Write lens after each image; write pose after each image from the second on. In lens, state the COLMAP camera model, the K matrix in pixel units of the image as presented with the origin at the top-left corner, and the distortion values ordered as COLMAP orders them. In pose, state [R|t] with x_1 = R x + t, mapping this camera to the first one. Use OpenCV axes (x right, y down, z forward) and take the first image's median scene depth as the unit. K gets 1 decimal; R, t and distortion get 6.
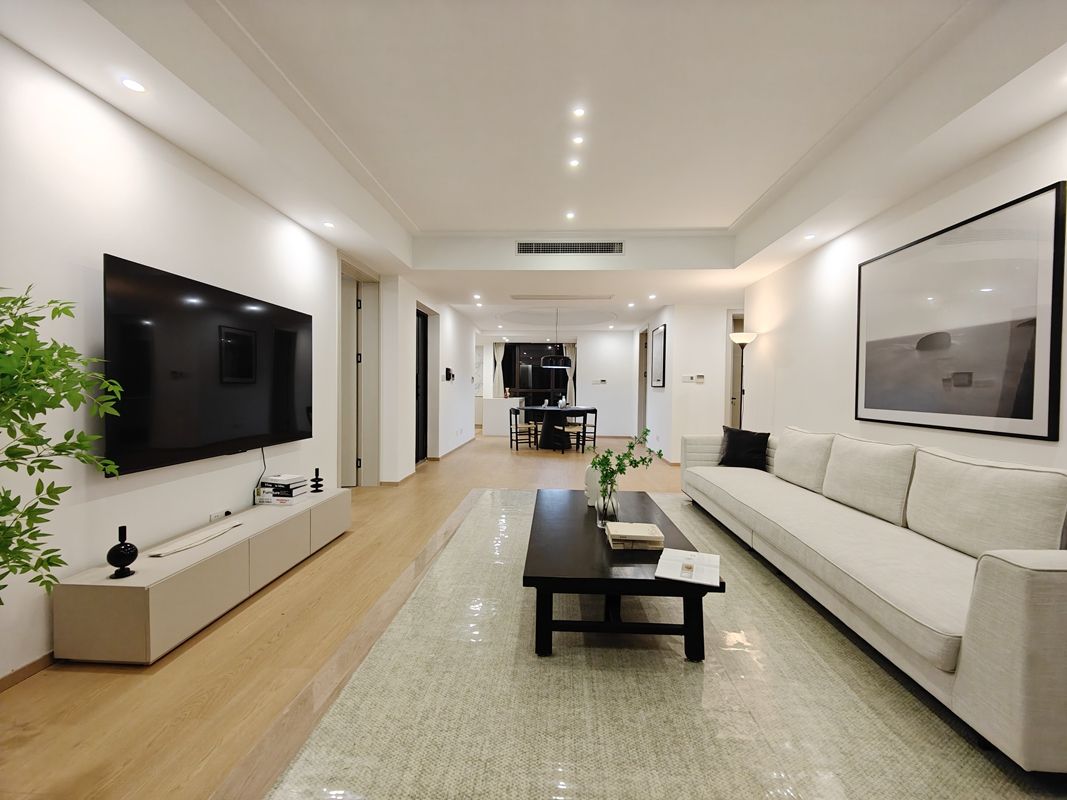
lens RADIAL K [[465.3, 0, 536.9], [0, 465.3, 400.4], [0, 0, 1]] dist [0.019607, -0.008106]
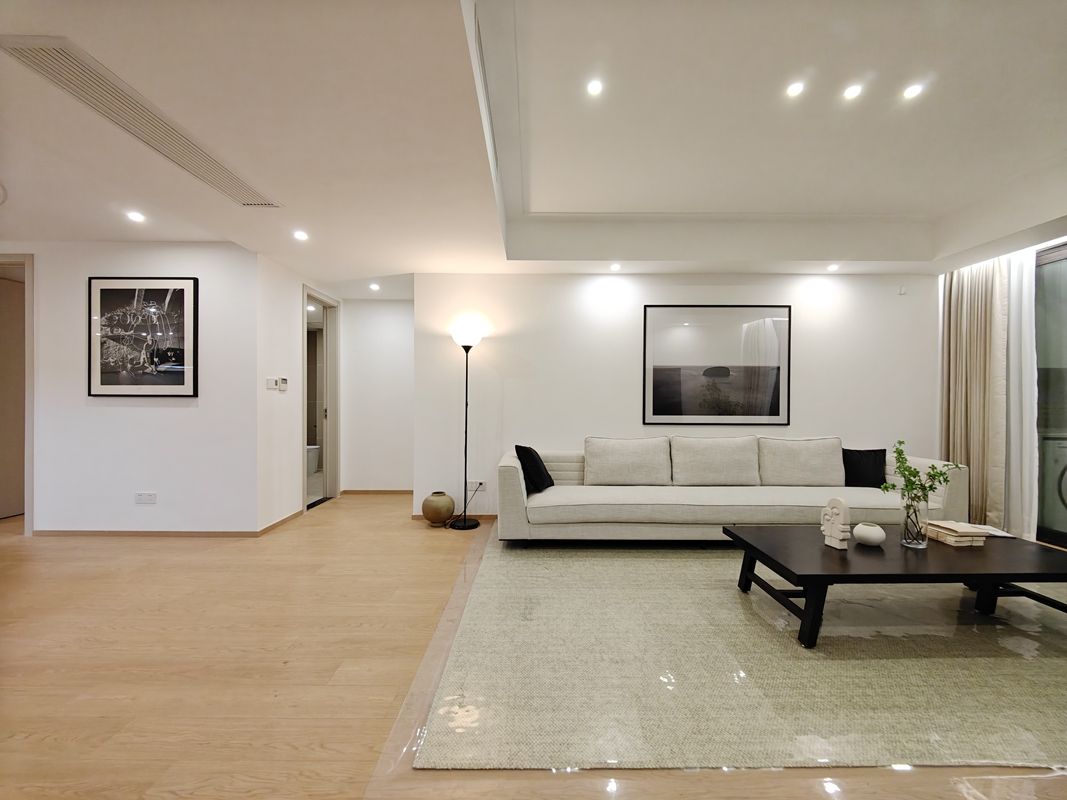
lens RADIAL K [[465.3, 0, 536.9], [0, 465.3, 400.4], [0, 0, 1]] dist [0.019607, -0.008106]
pose [[-0.055531, -0.011489, 0.998391, -0.606582], [0.022787, 0.999659, 0.012771, -0.050319], [-0.998197, 0.023459, -0.055250, 1.414816]]
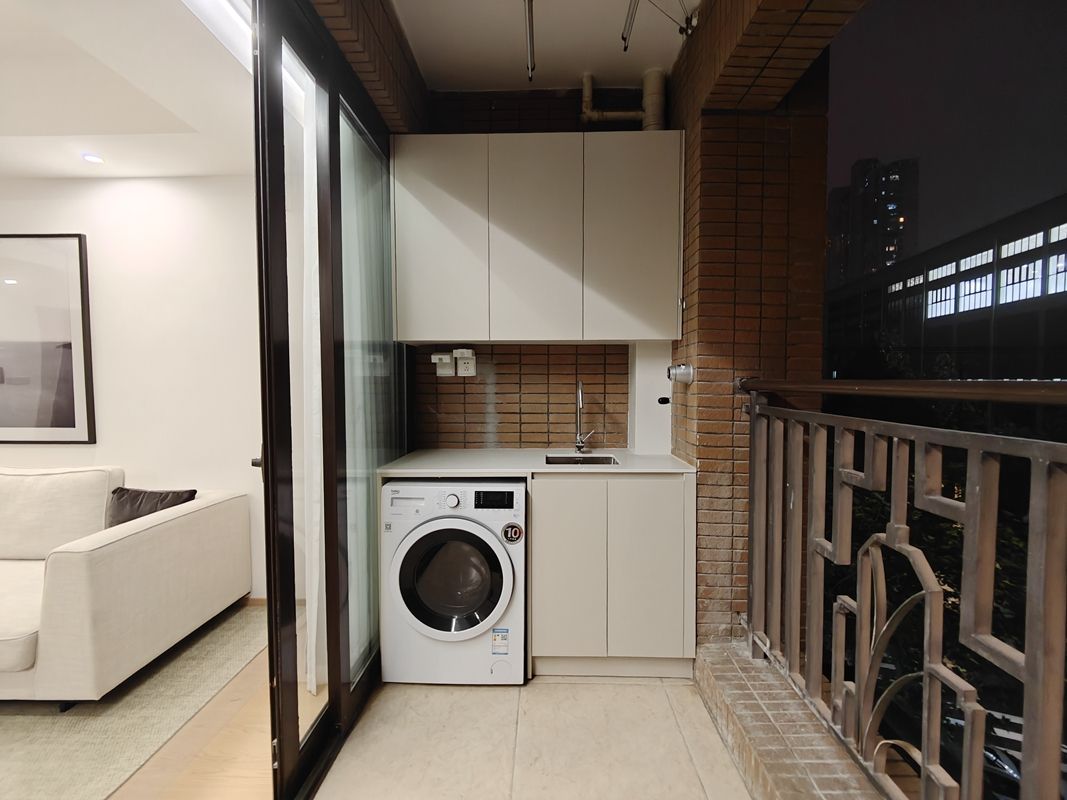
lens RADIAL K [[468.7, 0, 533.5], [0, 468.7, 400.0], [0, 0, 1]] dist [-0.008878, 0.000019]
pose [[-0.030443, -0.049711, 0.998300, -0.100224], [0.029306, 0.998289, 0.050604, -0.035730], [-0.999107, 0.030797, -0.028934, -0.082906]]
